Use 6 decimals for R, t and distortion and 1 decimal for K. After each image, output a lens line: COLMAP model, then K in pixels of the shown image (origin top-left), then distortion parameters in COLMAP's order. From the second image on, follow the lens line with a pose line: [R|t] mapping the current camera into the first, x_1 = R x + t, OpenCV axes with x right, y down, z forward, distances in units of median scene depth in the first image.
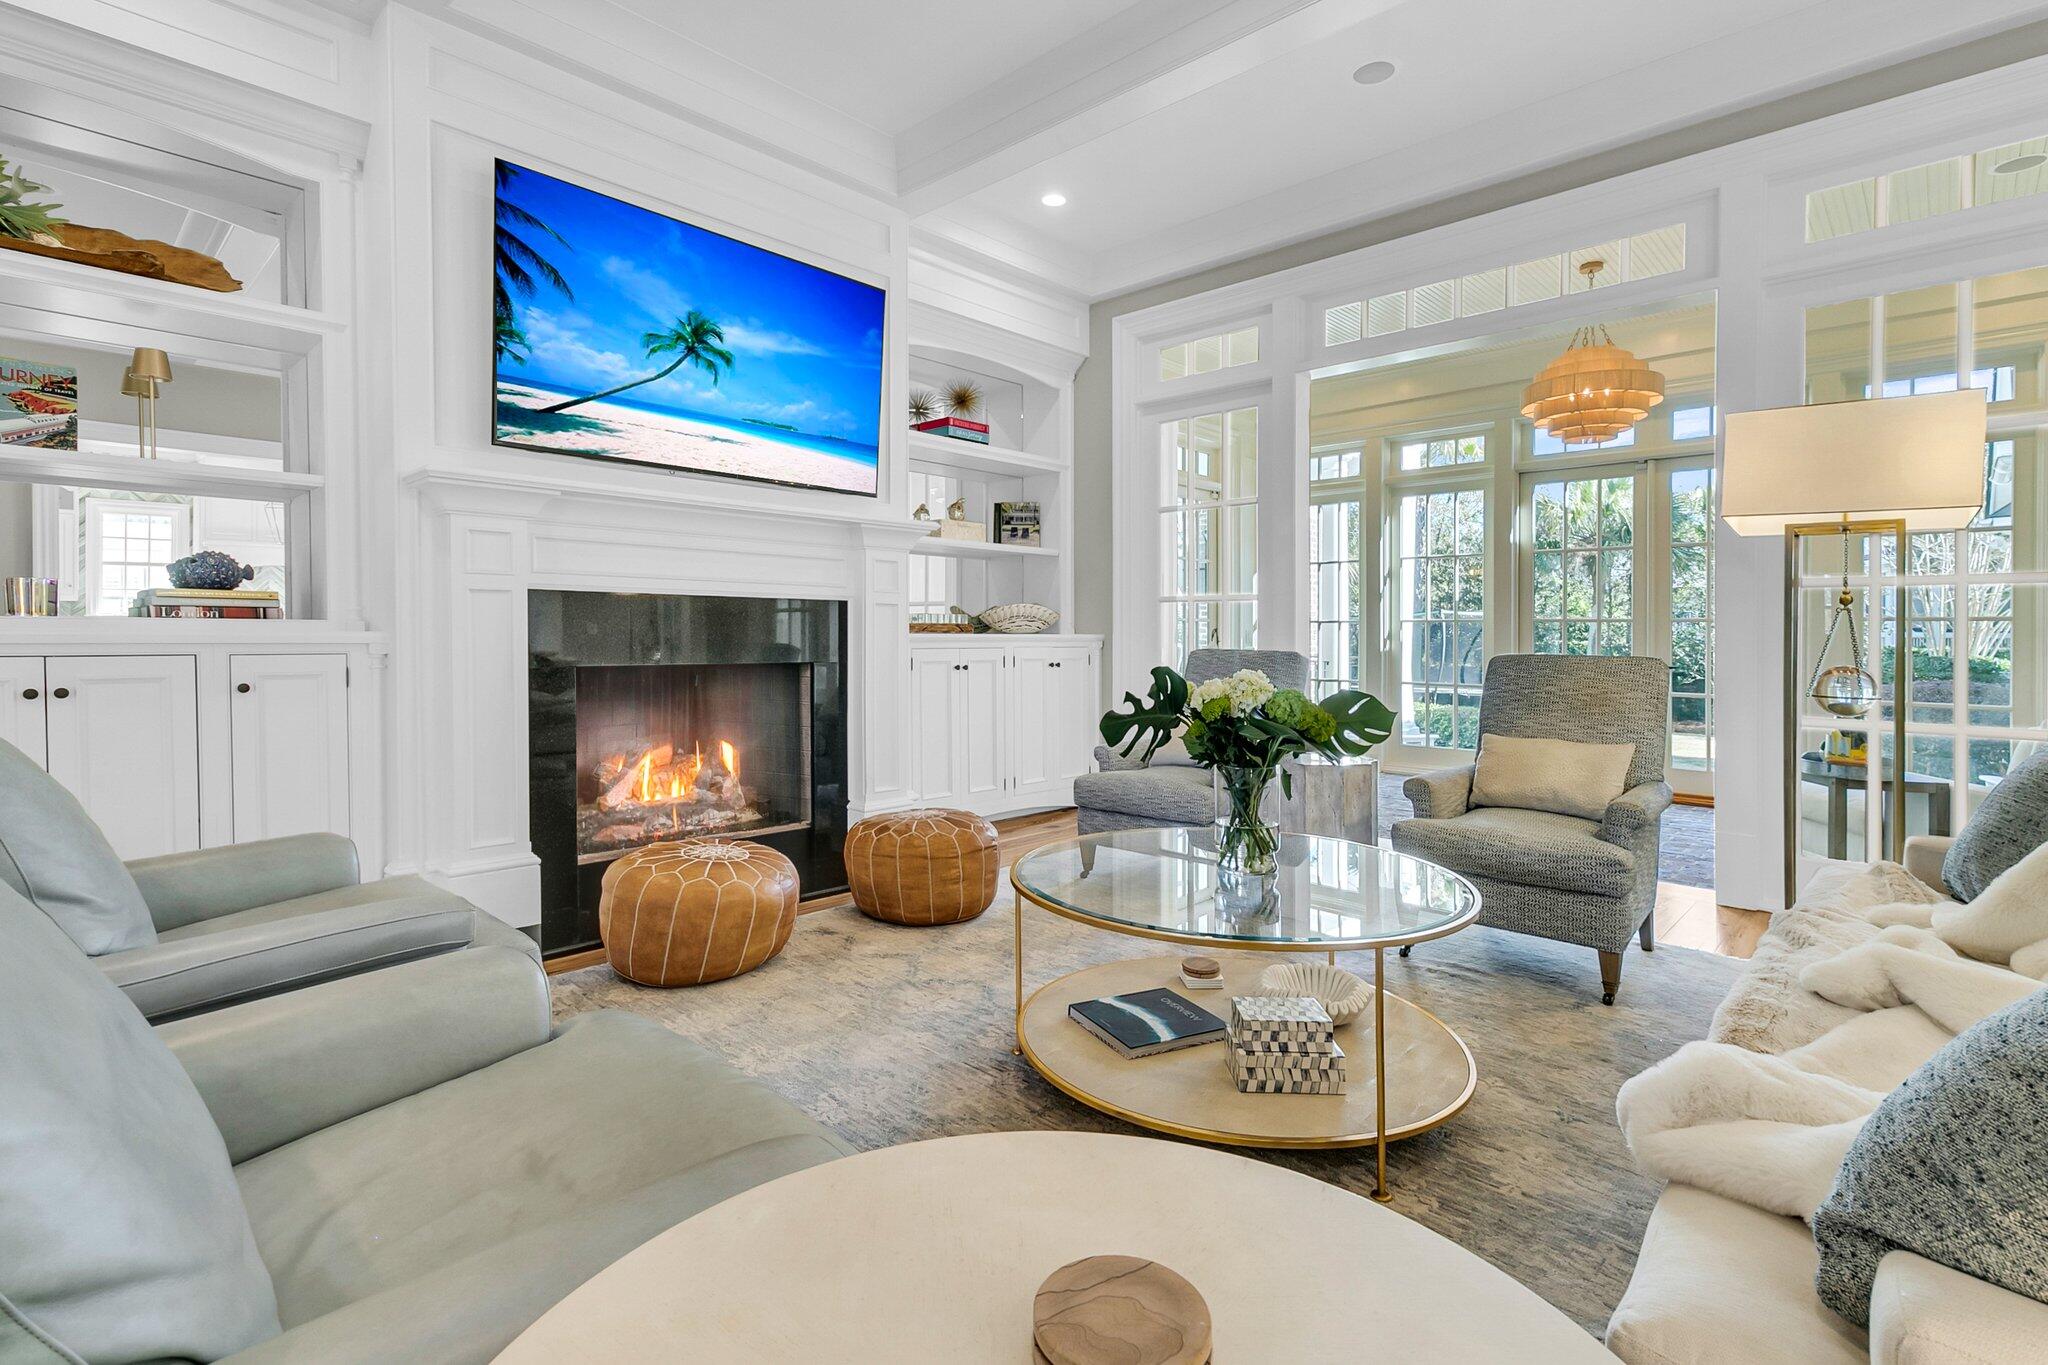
lens RADIAL K [[989.0, 0, 1023.9], [0, 989.0, 640.9], [0, 0, 1]] dist [0.044954, 0.000065]
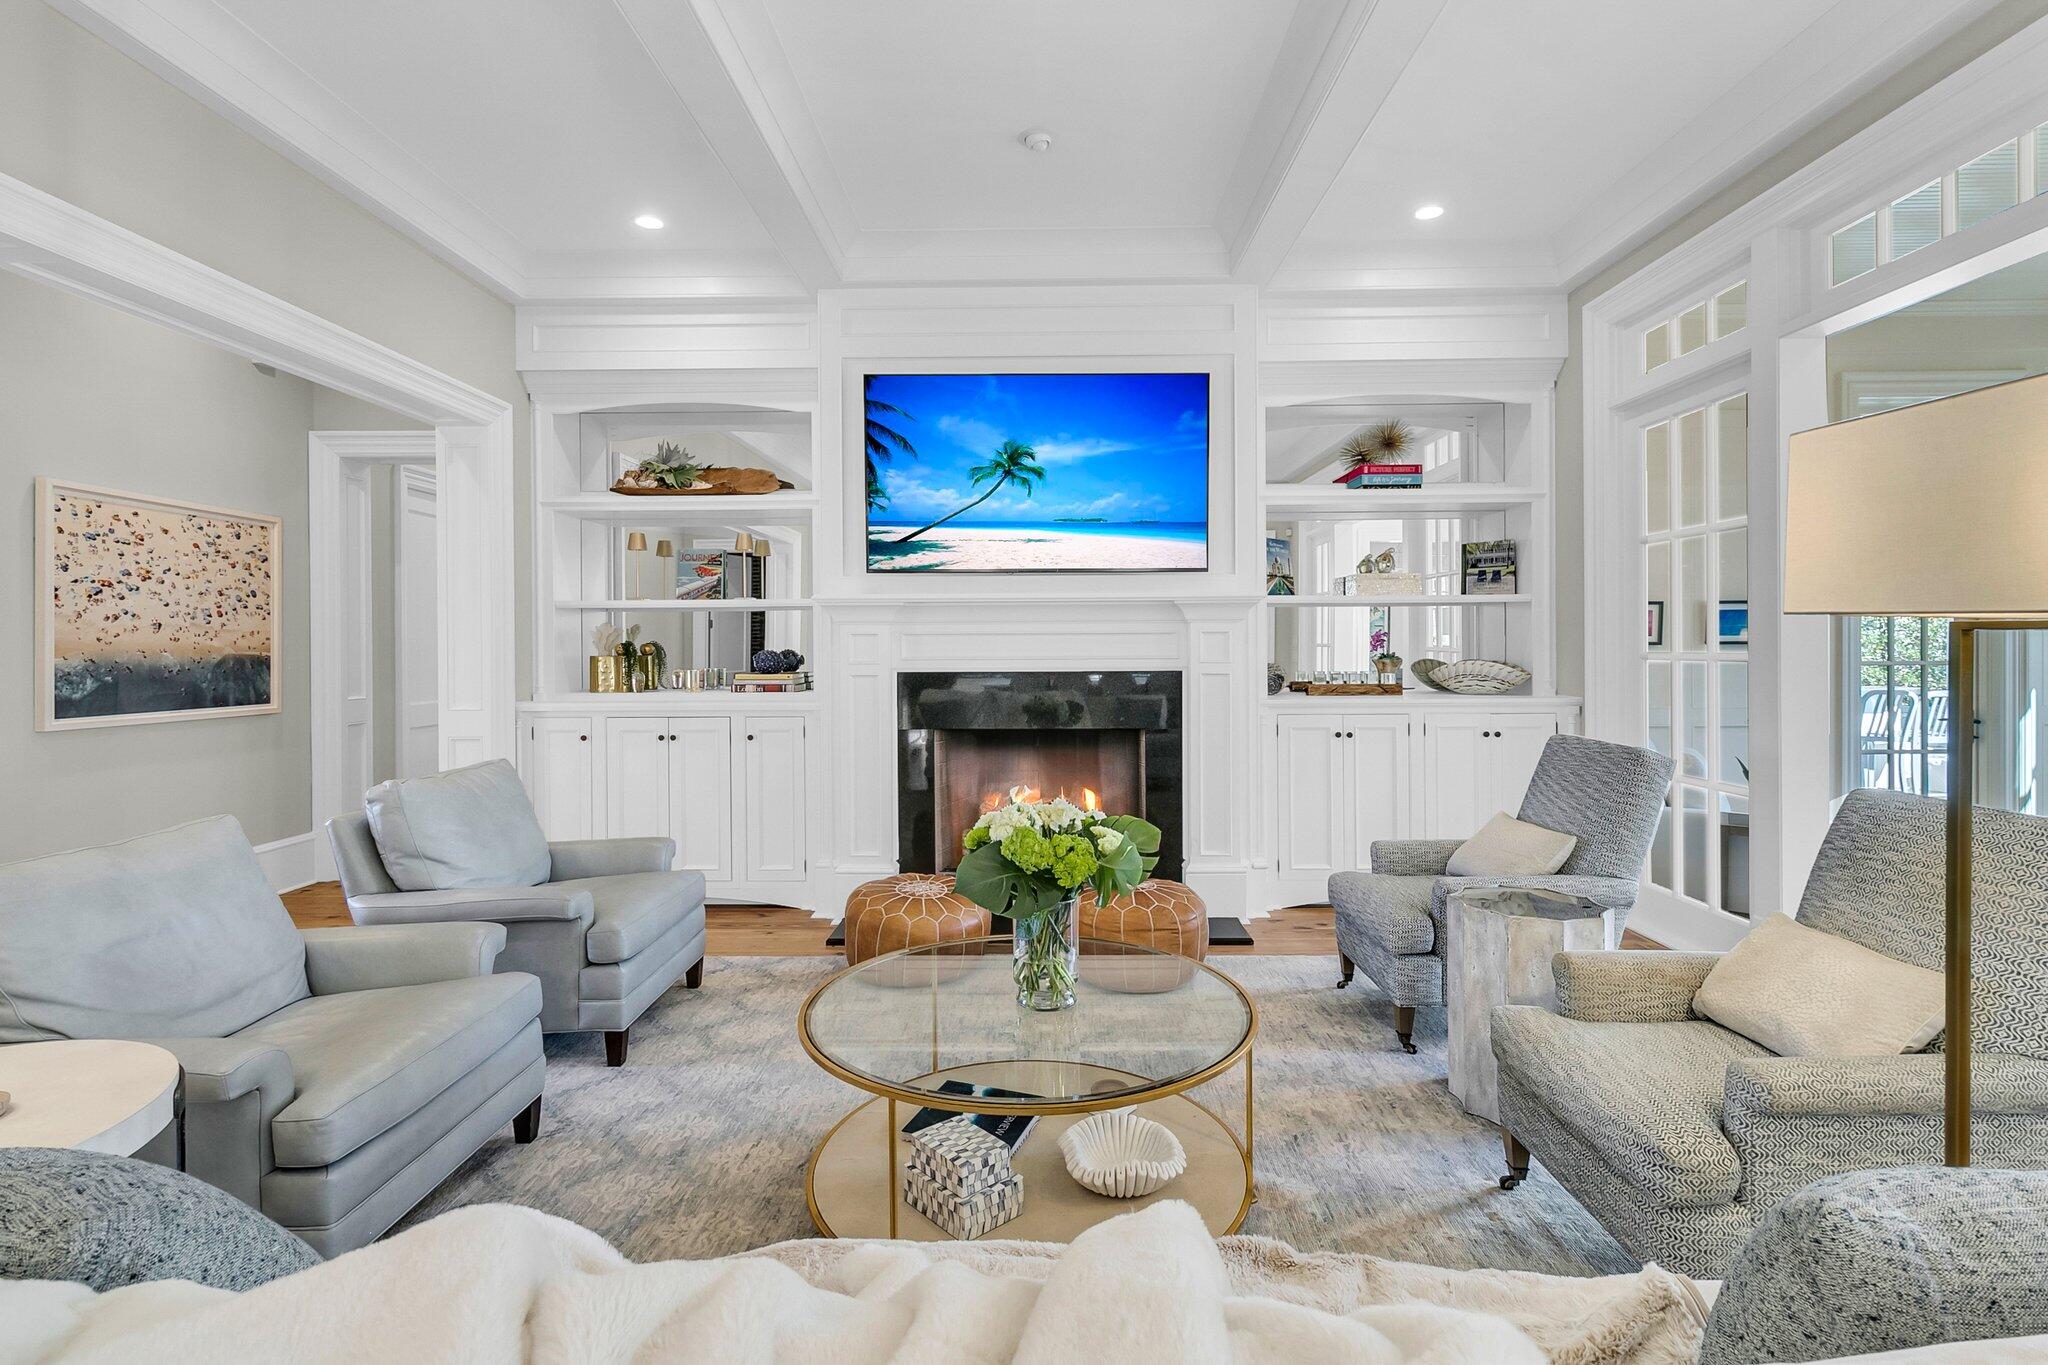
lens RADIAL K [[984.5, 0, 1028.7], [0, 984.5, 631.6], [0, 0, 1]] dist [-0.001724, 0.000208]
pose [[0.672187, -0.023969, -0.739994, 0.571799], [0.004040, 0.999580, -0.028708, -0.061028], [0.740371, 0.016308, 0.672001, 0.207407]]
